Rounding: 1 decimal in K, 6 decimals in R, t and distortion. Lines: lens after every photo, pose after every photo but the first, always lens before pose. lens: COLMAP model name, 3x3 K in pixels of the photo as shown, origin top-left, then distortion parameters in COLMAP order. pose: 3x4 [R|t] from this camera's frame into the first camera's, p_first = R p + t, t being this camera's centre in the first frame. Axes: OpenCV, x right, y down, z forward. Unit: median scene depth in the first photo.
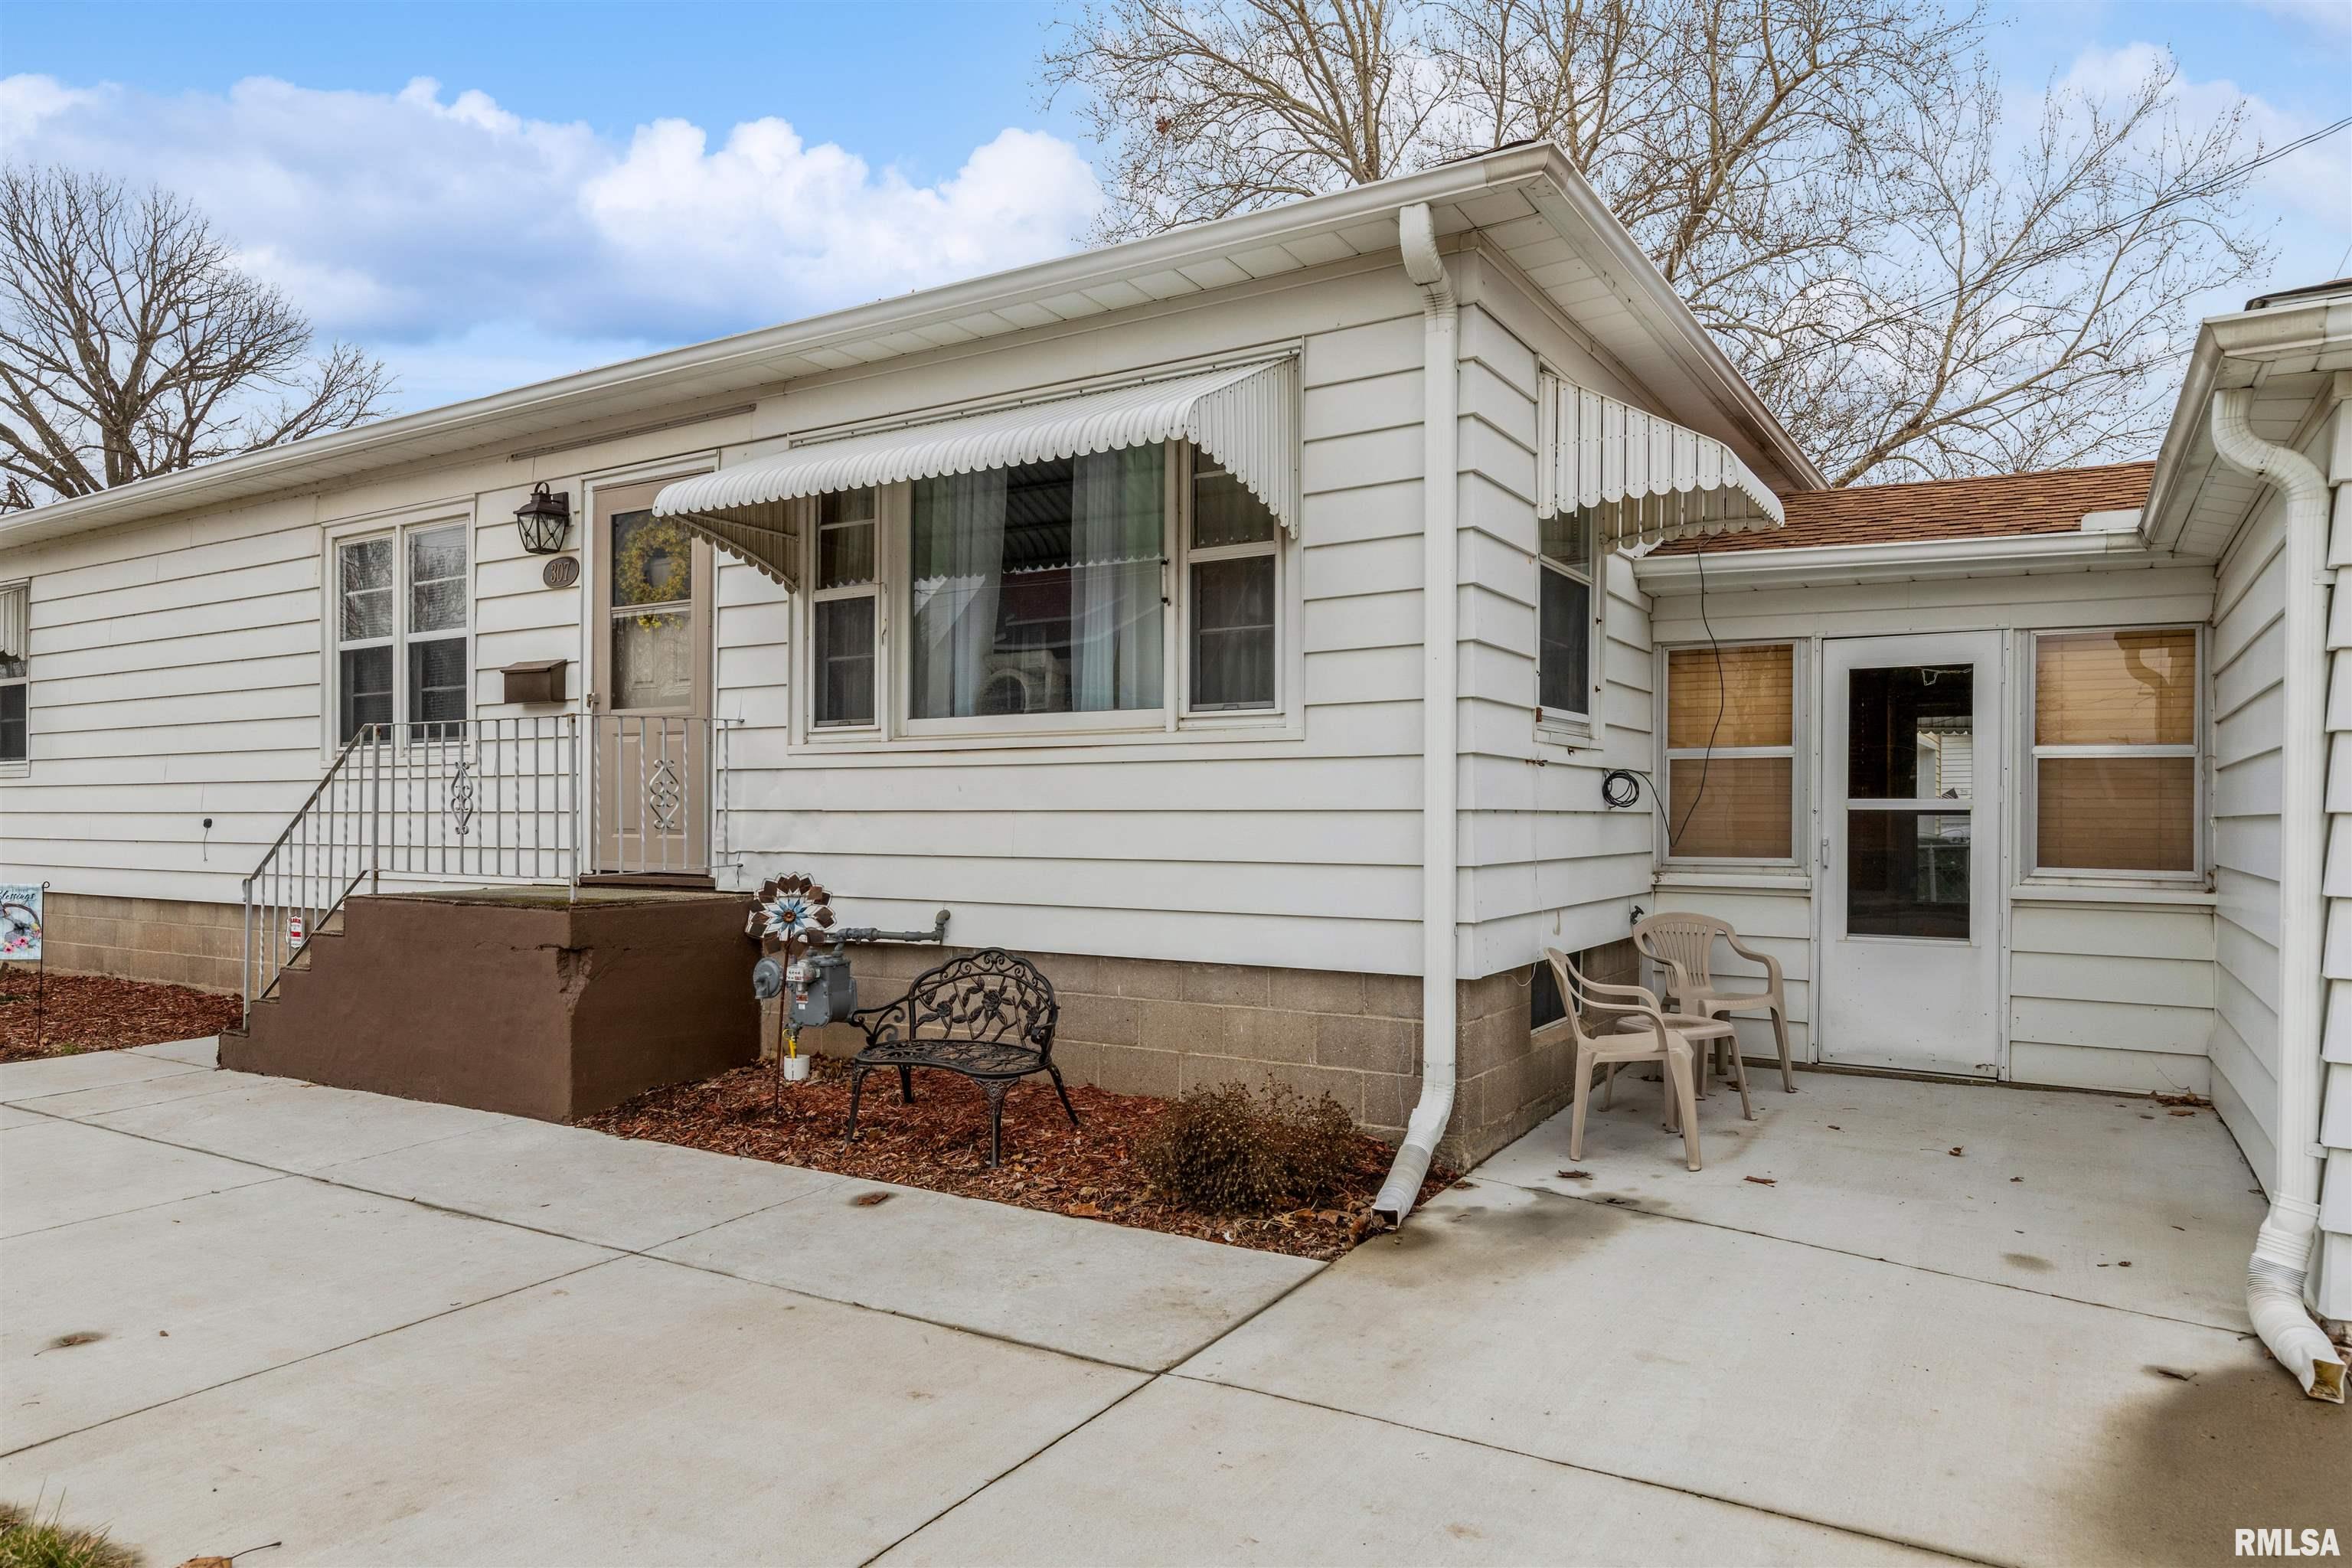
lens RADIAL K [[1499.8, 0, 1174.3], [0, 1499.8, 811.5], [0, 0, 1]] dist [0.009143, 0.000640]
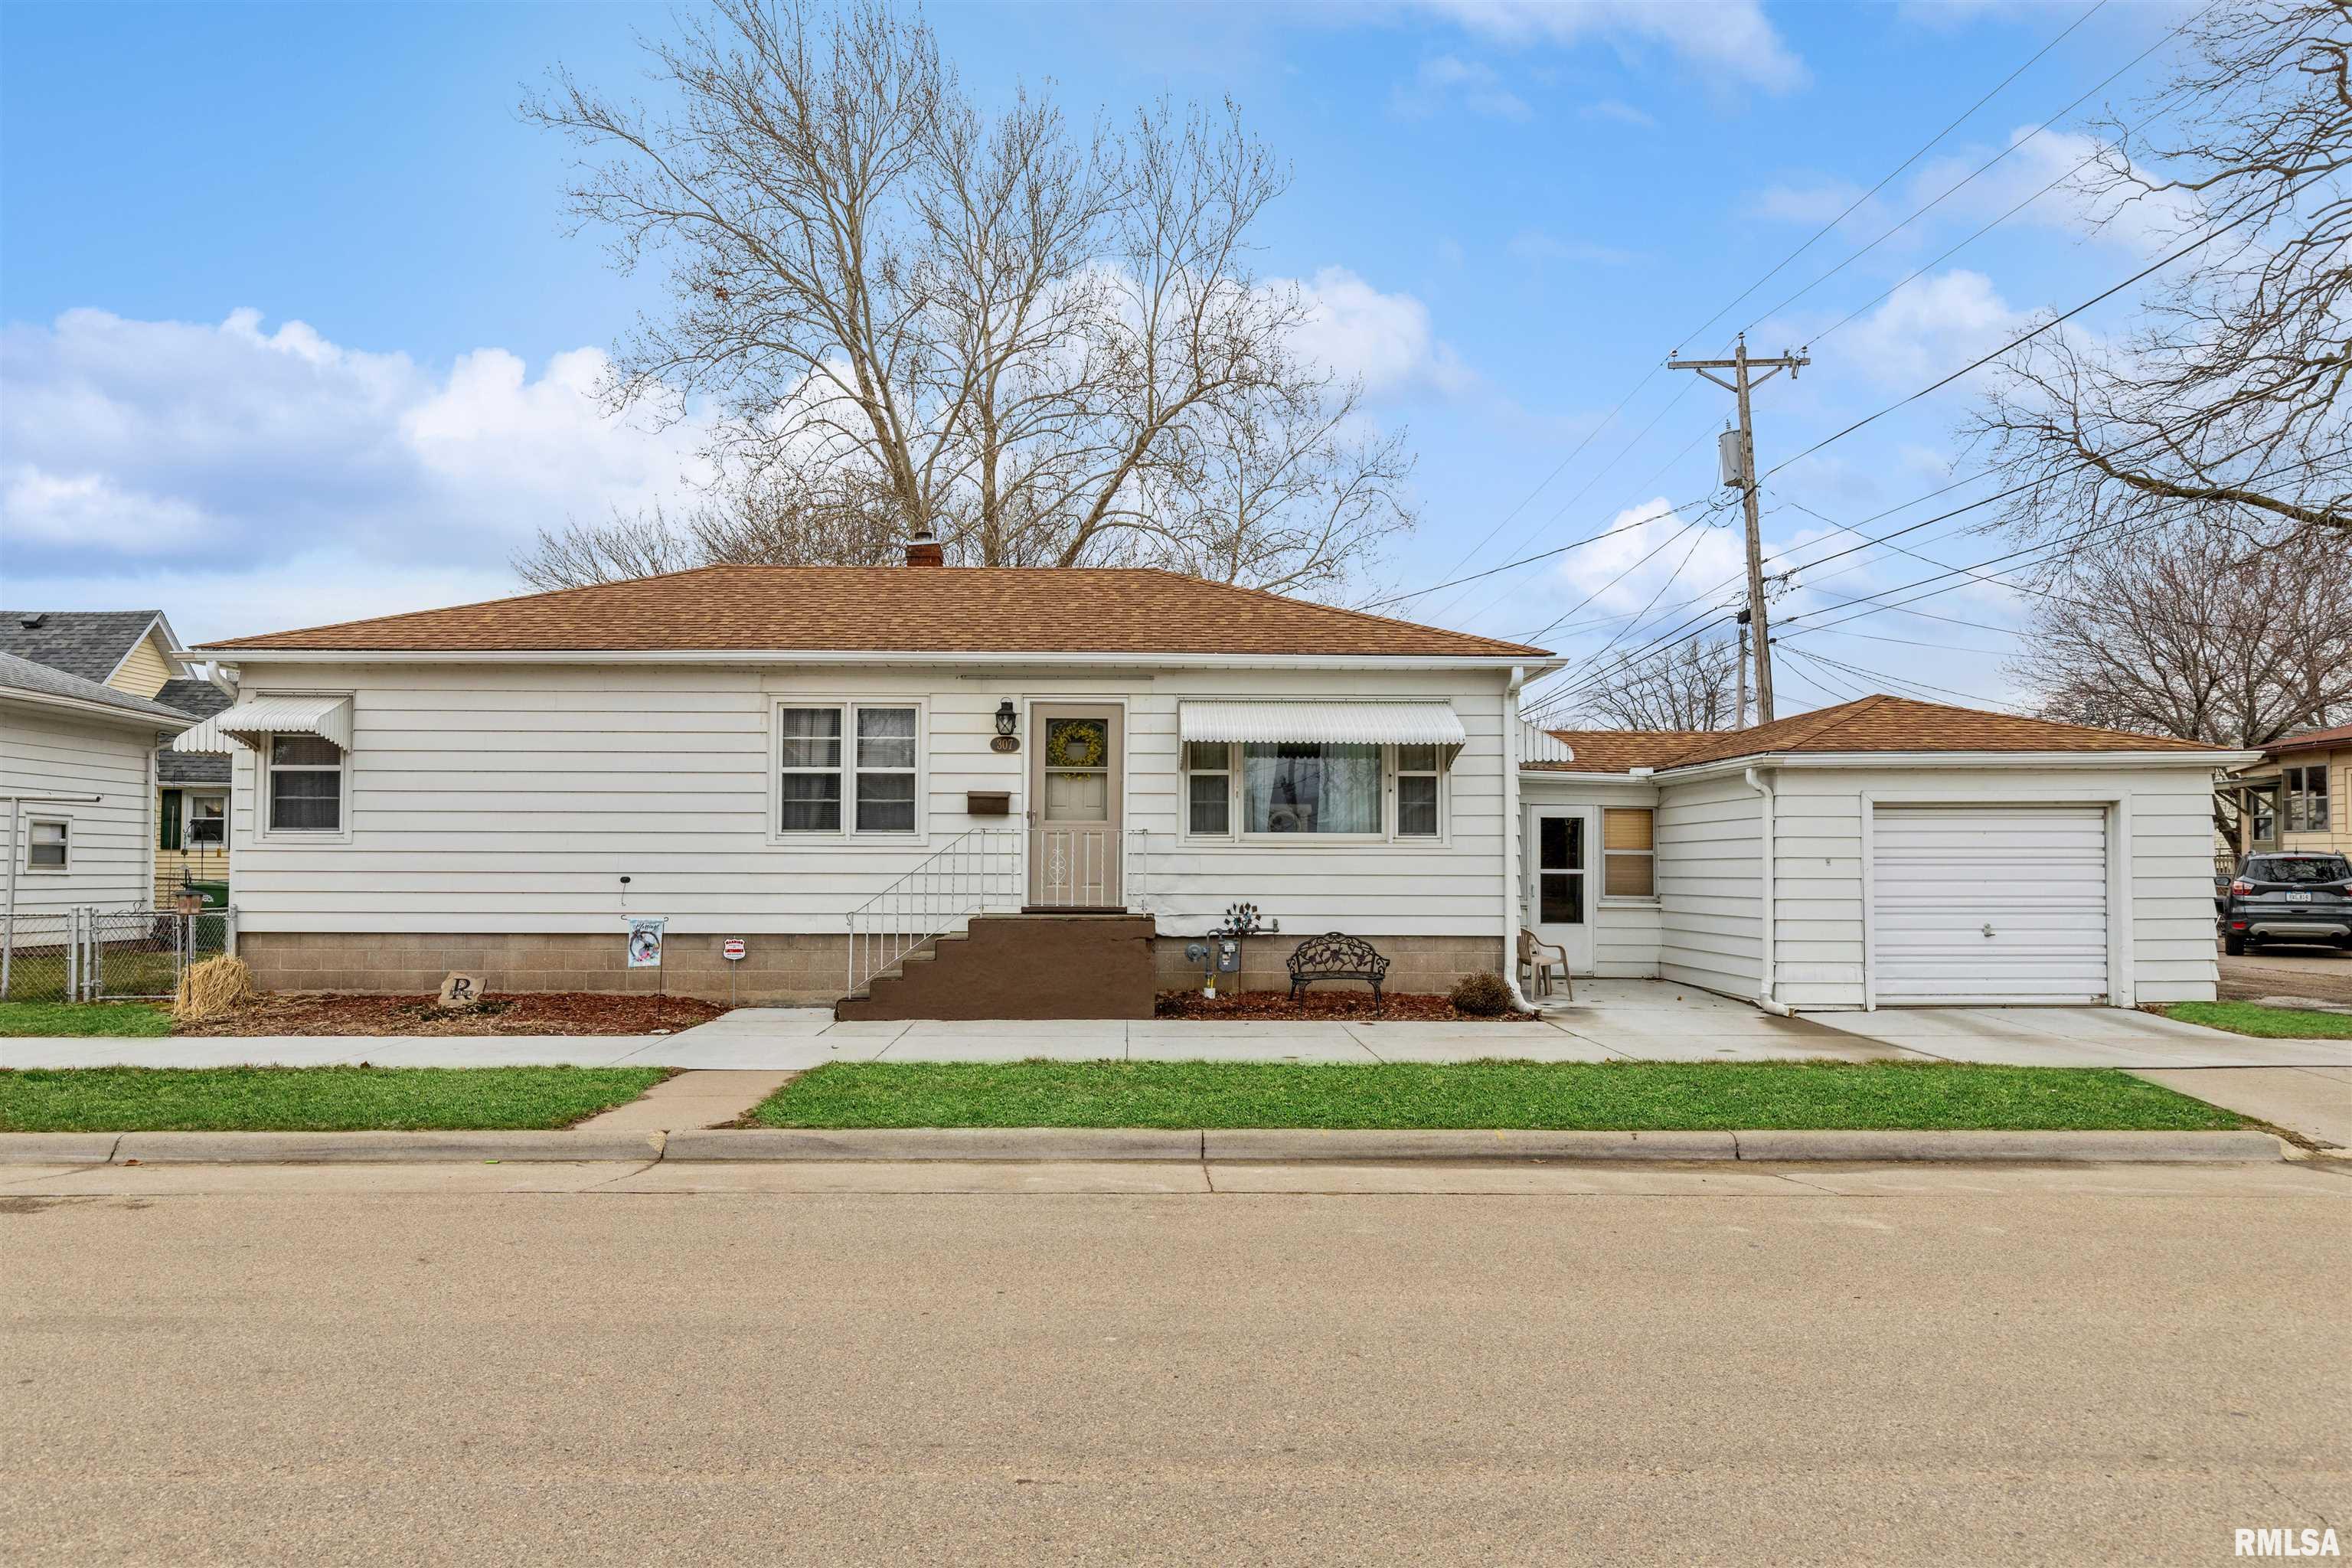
lens RADIAL K [[1499.8, 0, 1174.3], [0, 1499.8, 811.5], [0, 0, 1]] dist [0.009143, 0.000640]
pose [[0.838644, 0.022741, 0.544206, -1.485887], [-0.005161, 0.999415, -0.033809, -0.017815], [-0.544656, 0.025545, 0.838270, -0.796641]]
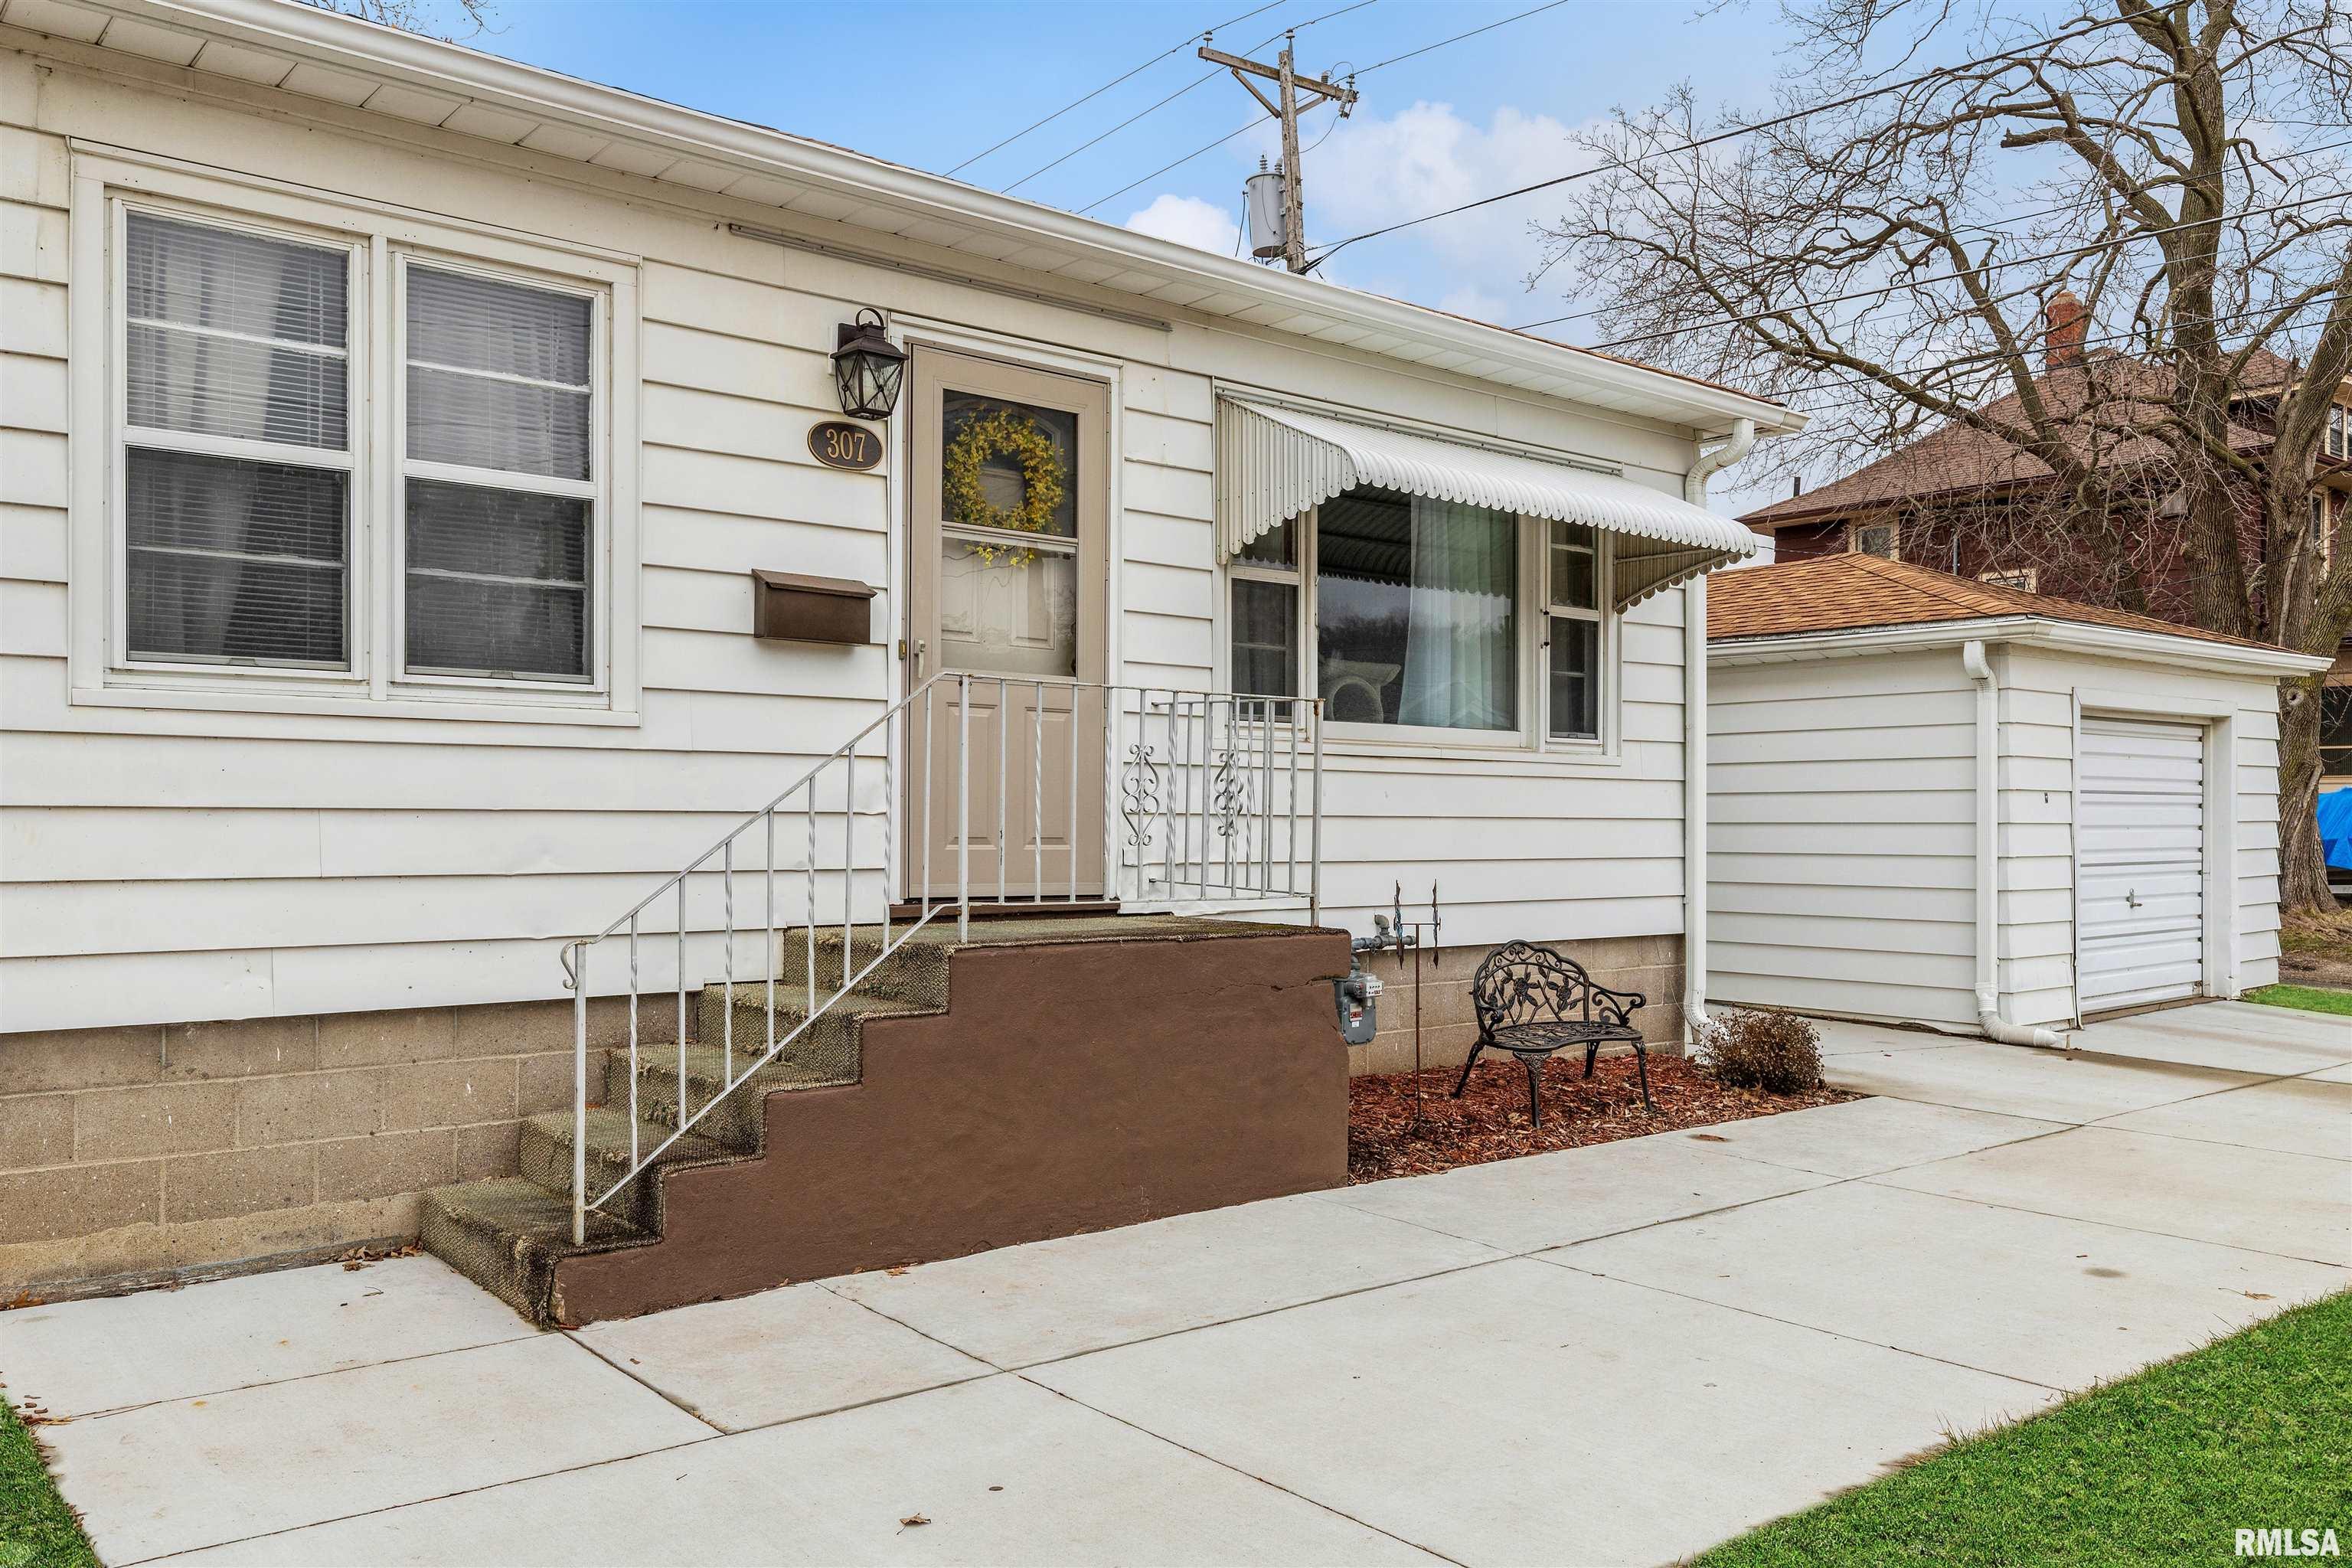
lens RADIAL K [[1861.9, 0, 1175.8], [0, 1861.9, 834.1], [0, 0, 1]] dist [0.008969, 0.008856]
pose [[0.301525, -0.002081, 0.953456, -1.364222], [-0.004161, 0.999985, 0.003499, 0.007403], [-0.953449, -0.005022, 0.301512, 0.741600]]
